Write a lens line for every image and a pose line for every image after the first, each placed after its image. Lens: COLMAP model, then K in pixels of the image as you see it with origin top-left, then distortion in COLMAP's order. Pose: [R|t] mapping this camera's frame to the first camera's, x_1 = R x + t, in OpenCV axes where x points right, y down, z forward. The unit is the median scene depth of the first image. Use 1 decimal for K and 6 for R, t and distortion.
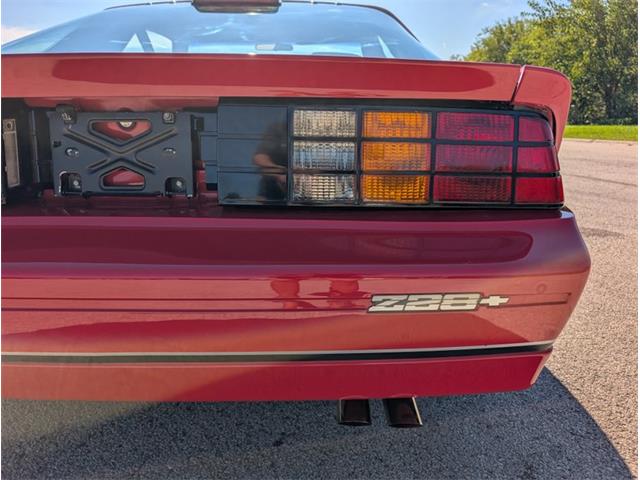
lens RADIAL K [[473.7, 0, 320.0], [0, 473.7, 240.0], [0, 0, 1]] dist [0.003913, 0.001519]
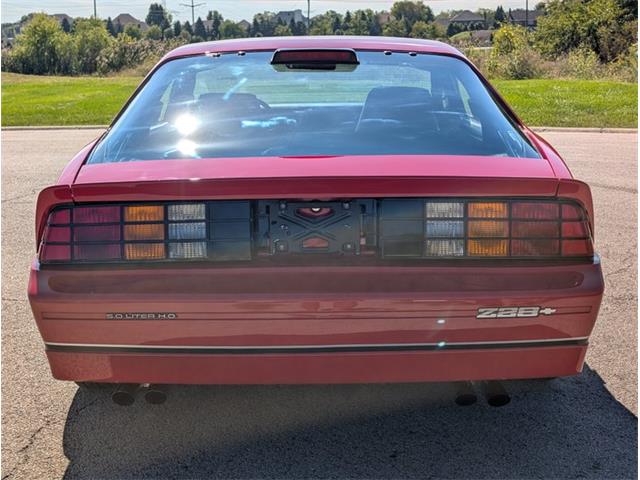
lens RADIAL K [[996.3, 0, 320.0], [0, 996.3, 240.0], [0, 0, 1]] dist [0.325958, -1.620930]
pose [[0.999459, -0.012325, 0.030502, -0.558213], [0.015238, 0.995147, -0.097217, 0.204427], [-0.029156, 0.097629, 0.994796, -2.585022]]
